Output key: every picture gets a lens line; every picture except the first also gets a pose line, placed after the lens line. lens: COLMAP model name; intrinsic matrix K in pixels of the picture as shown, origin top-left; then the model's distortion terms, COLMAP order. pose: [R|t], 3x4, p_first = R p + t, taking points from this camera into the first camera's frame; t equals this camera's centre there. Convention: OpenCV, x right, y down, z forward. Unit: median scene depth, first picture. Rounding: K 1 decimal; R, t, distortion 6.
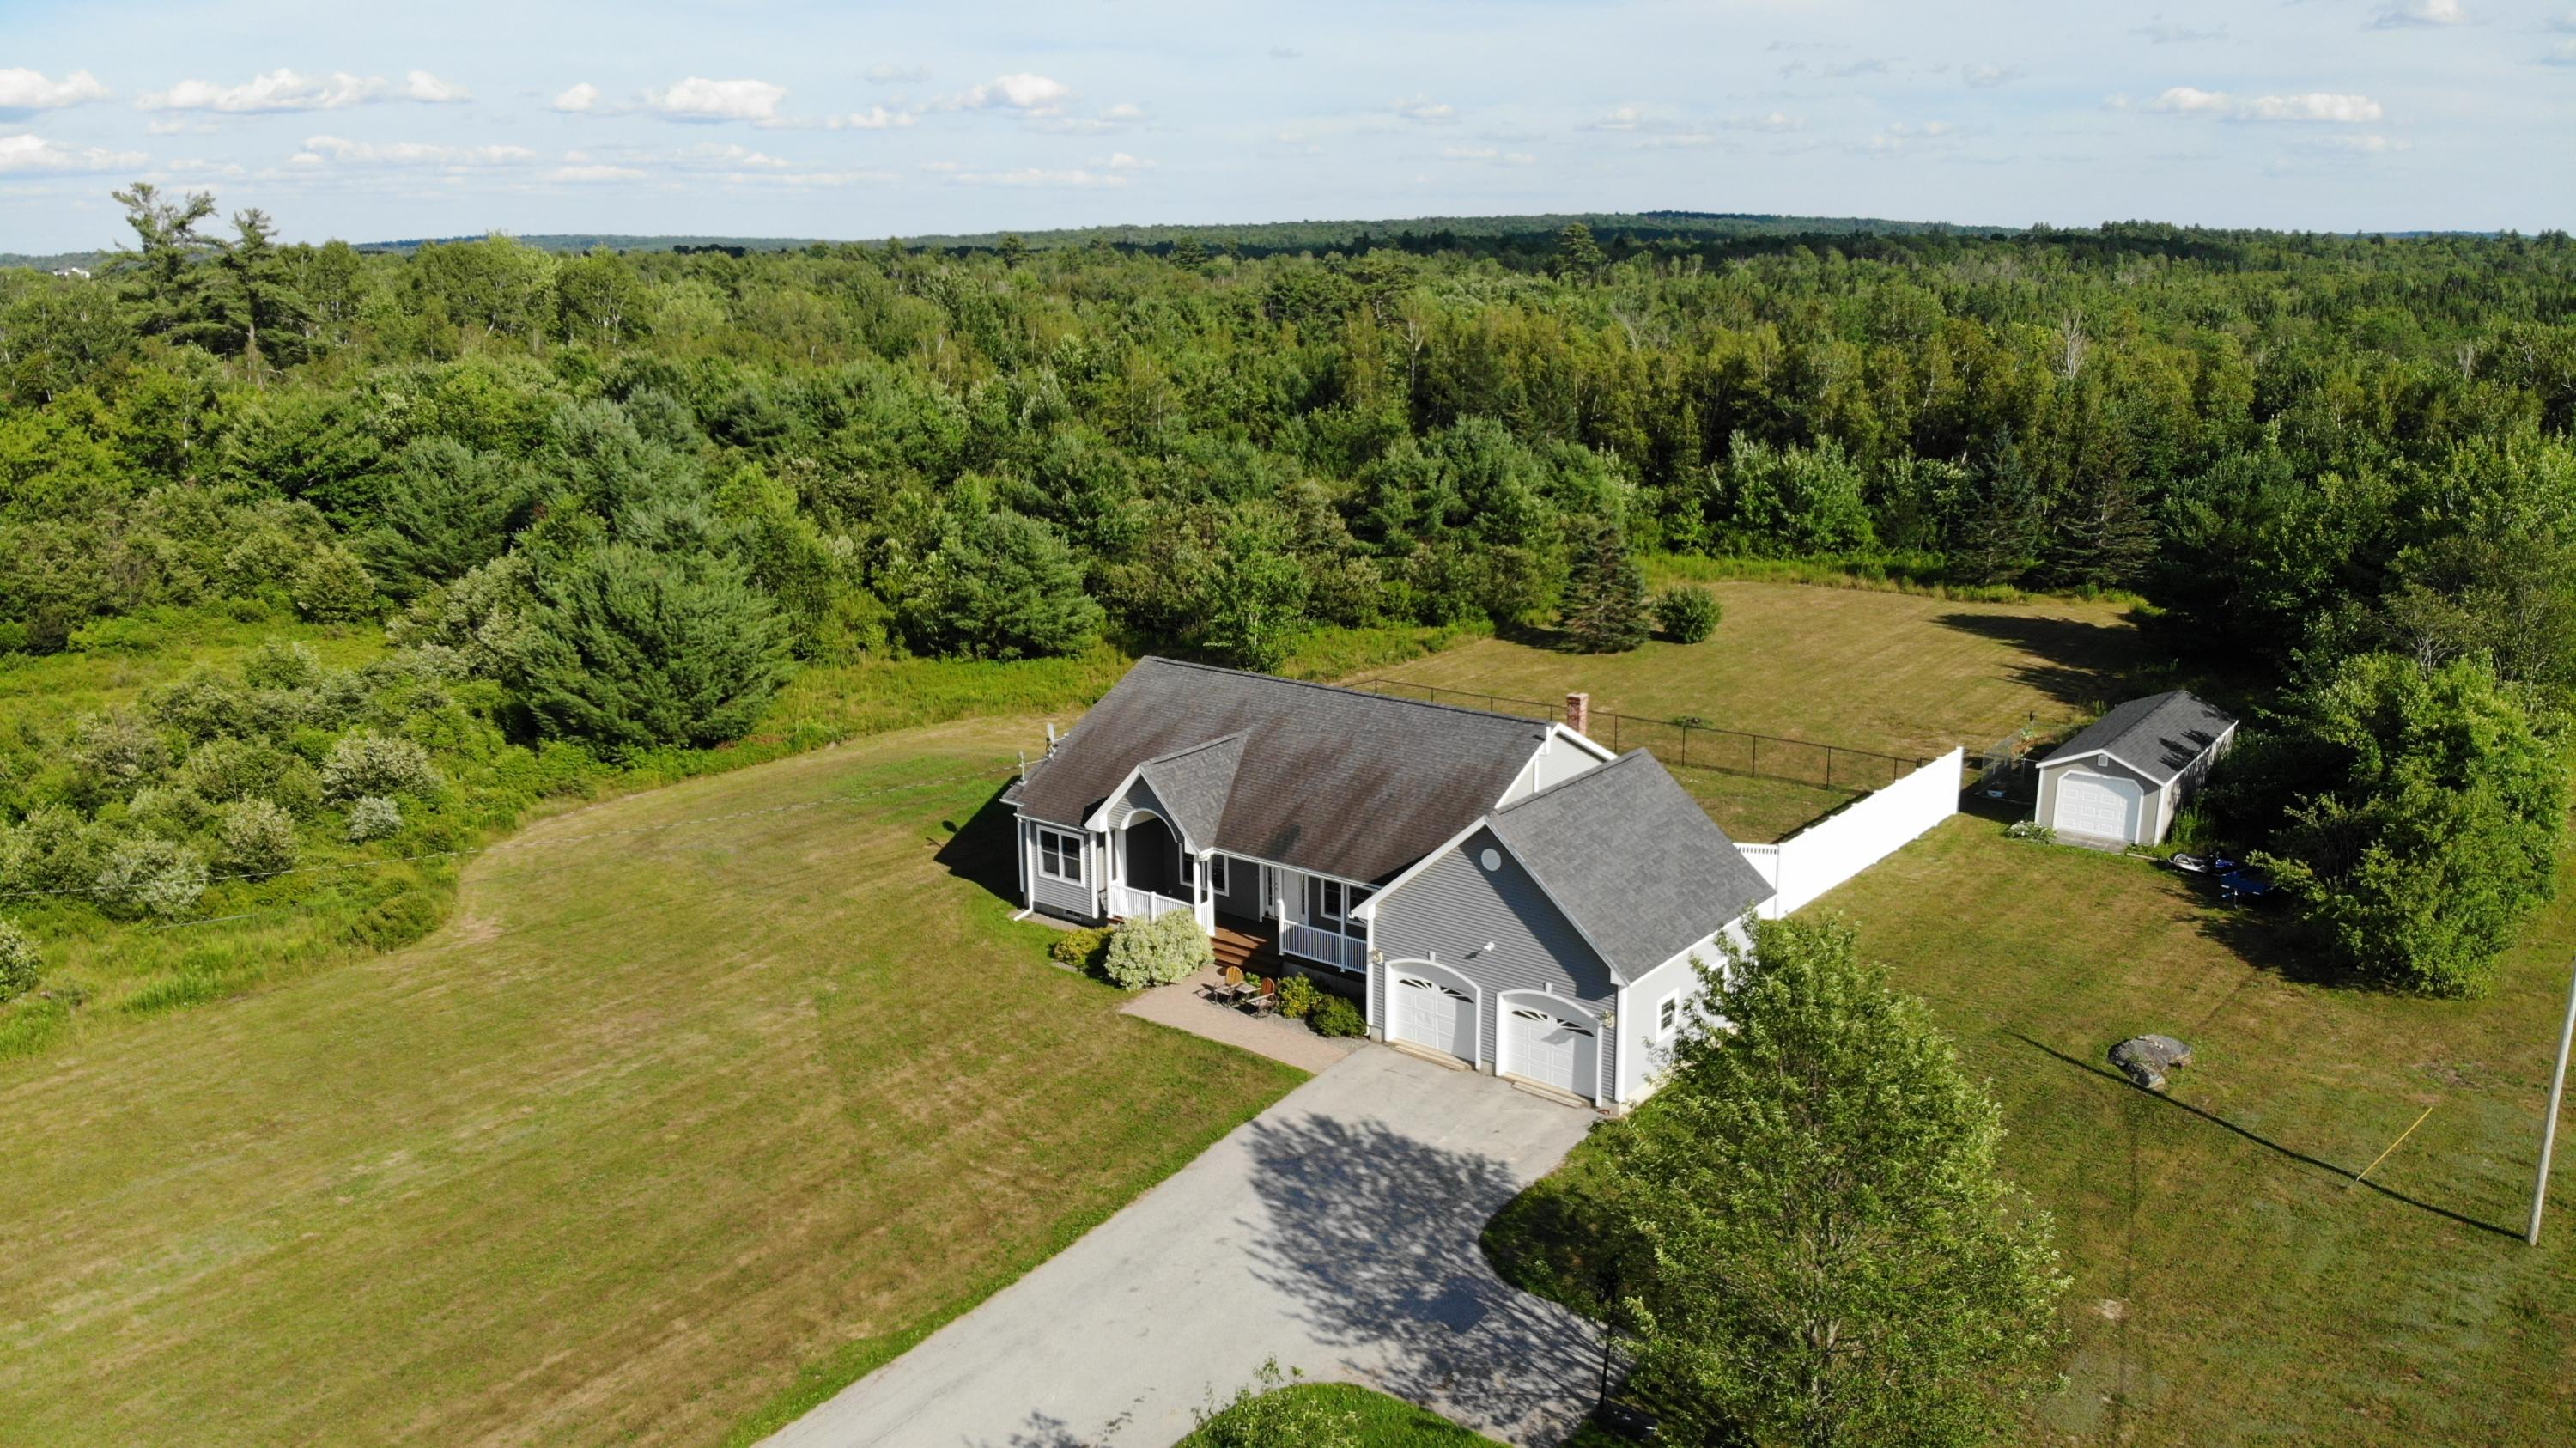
lens RADIAL K [[1869.1, 0, 1375.2], [0, 1869.1, 821.3], [0, 0, 1]] dist [0.176529, -0.000290]
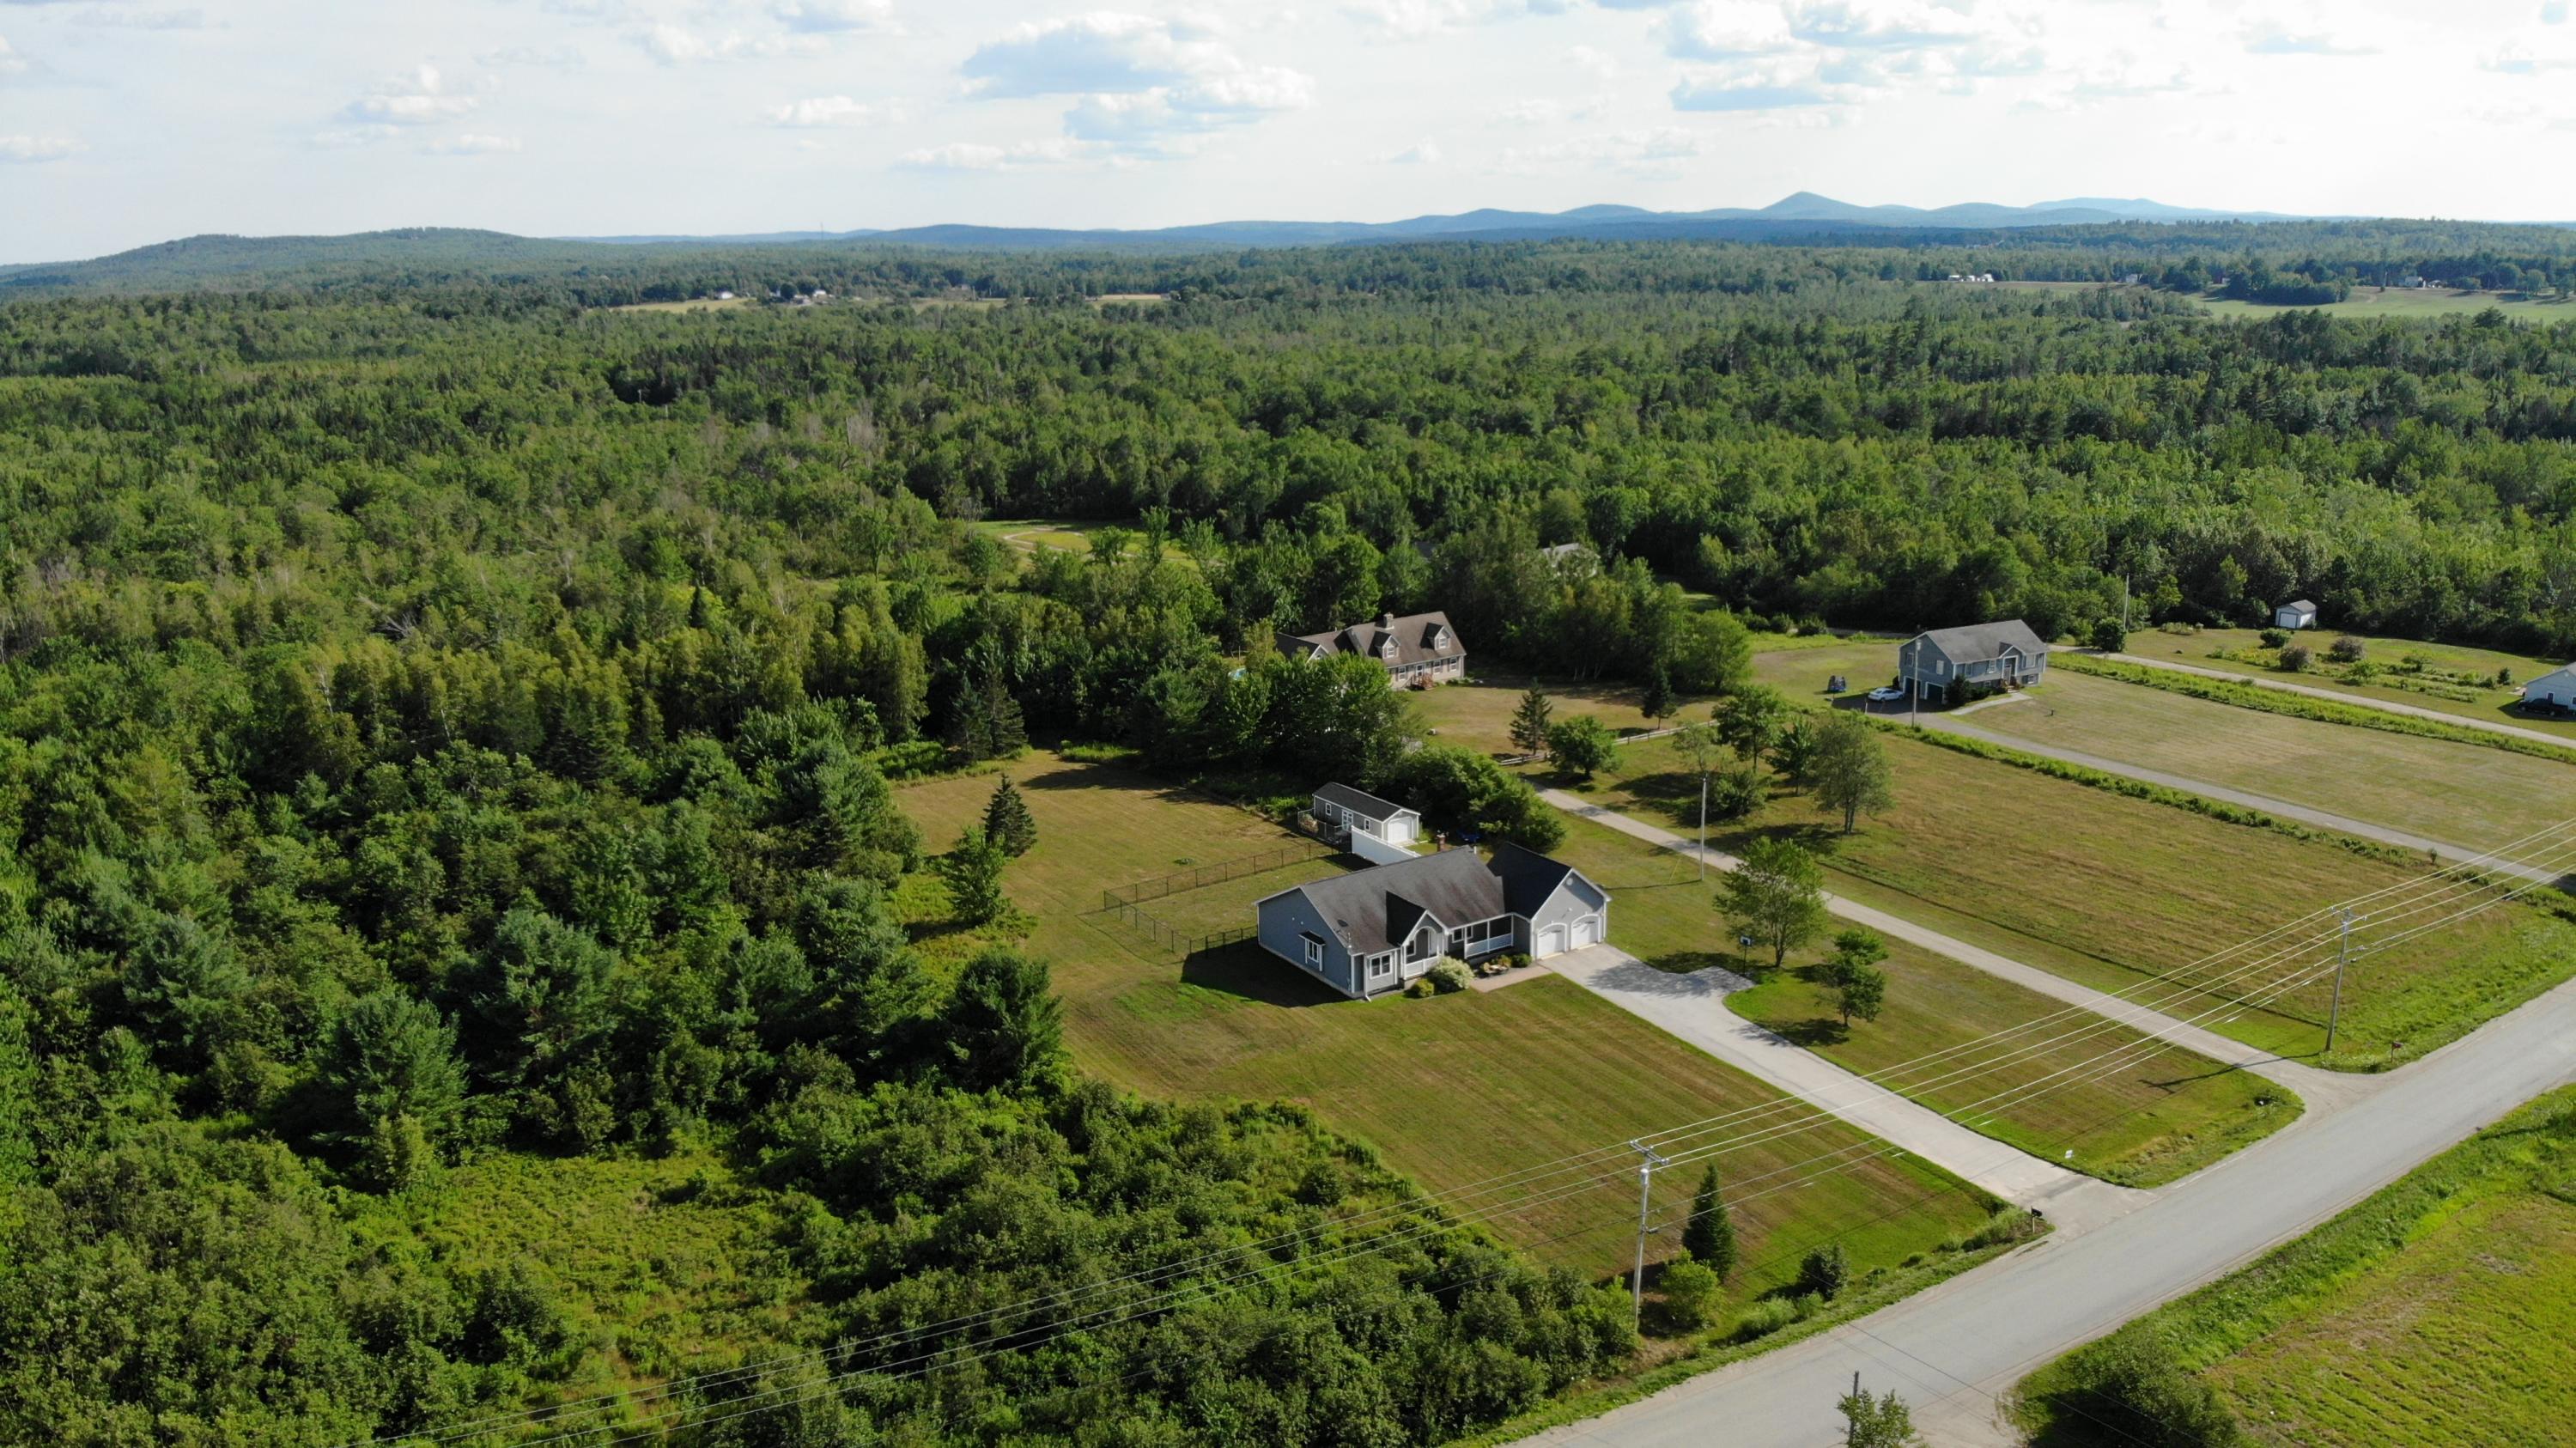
lens RADIAL K [[1853.4, 0, 1288.0], [0, 1853.4, 724.0], [0, 0, 1]] dist [0.071507, -0.175109]
pose [[0.330346, -0.225230, 0.916593, -2.384670], [0.285354, 0.949500, 0.130472, -0.636233], [-0.899691, 0.218453, 0.377934, 0.175979]]
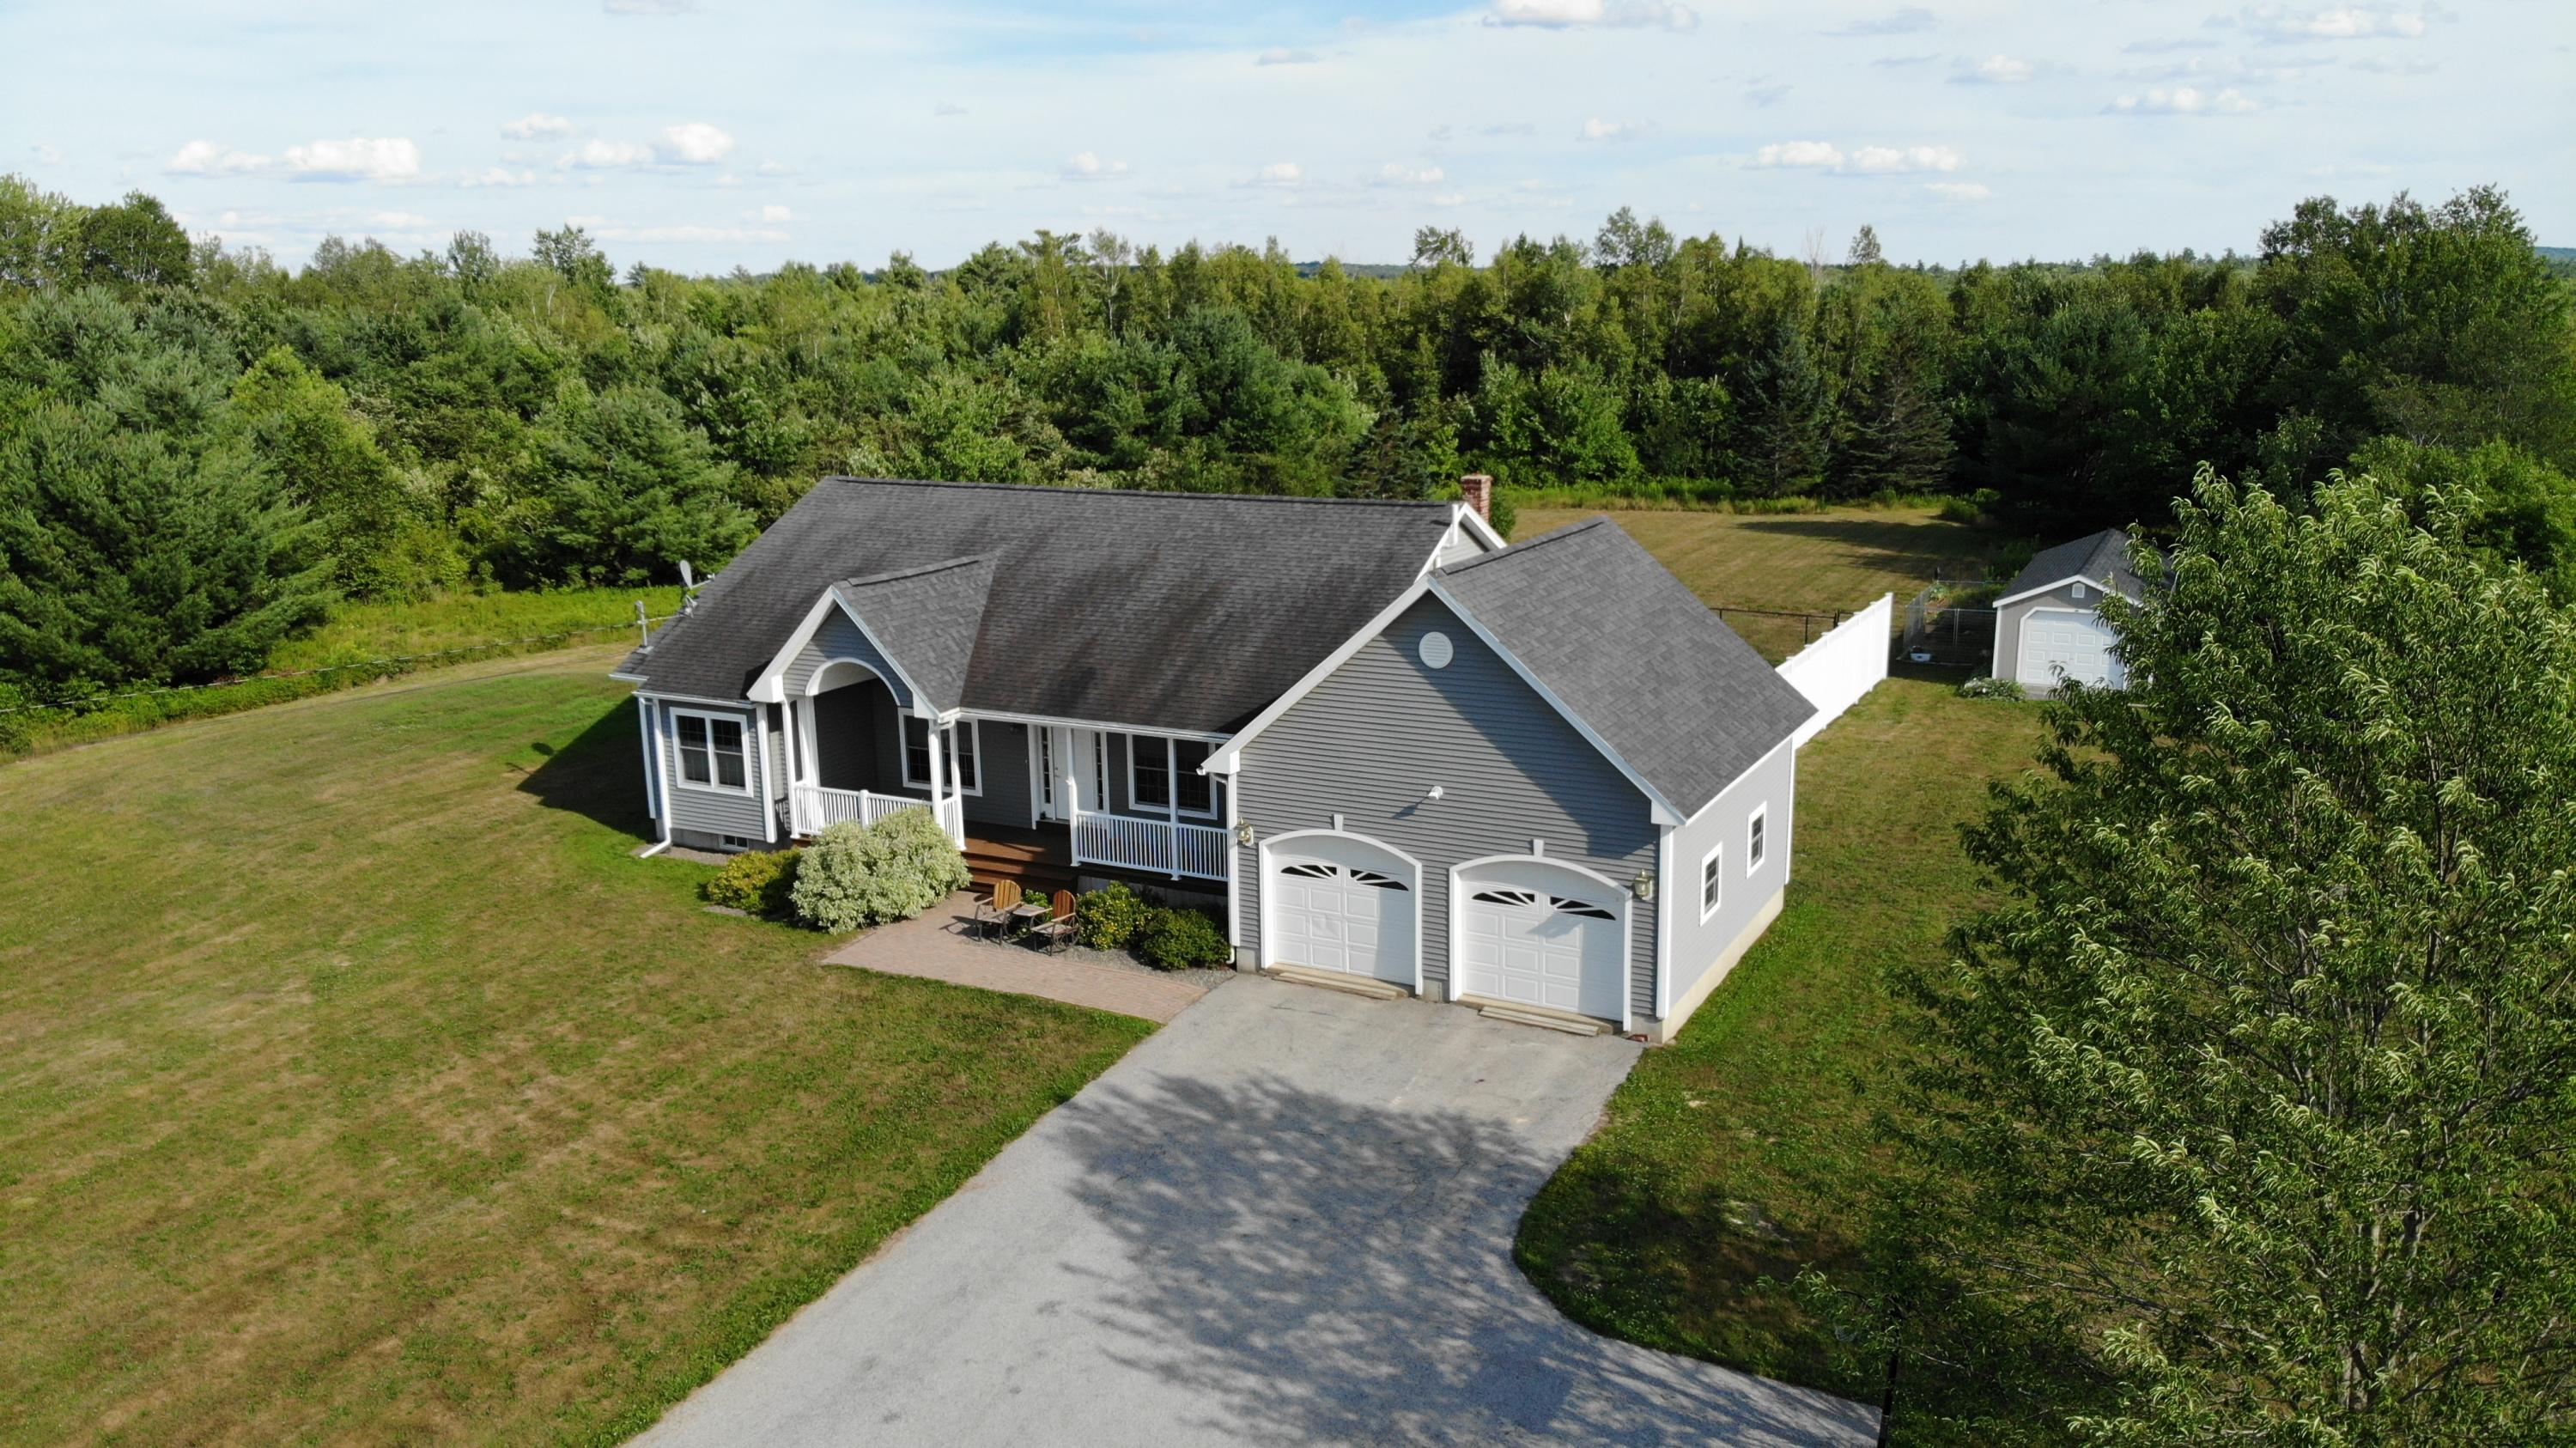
lens RADIAL K [[1838.0, 0, 1411.1], [0, 1838.0, 829.2], [0, 0, 1]] dist [0.097031, -0.220630]
pose [[0.980617, -0.056915, 0.187488, -0.053862], [0.060808, 0.998036, -0.015072, 0.074359], [-0.186262, 0.026181, 0.982151, 0.338116]]
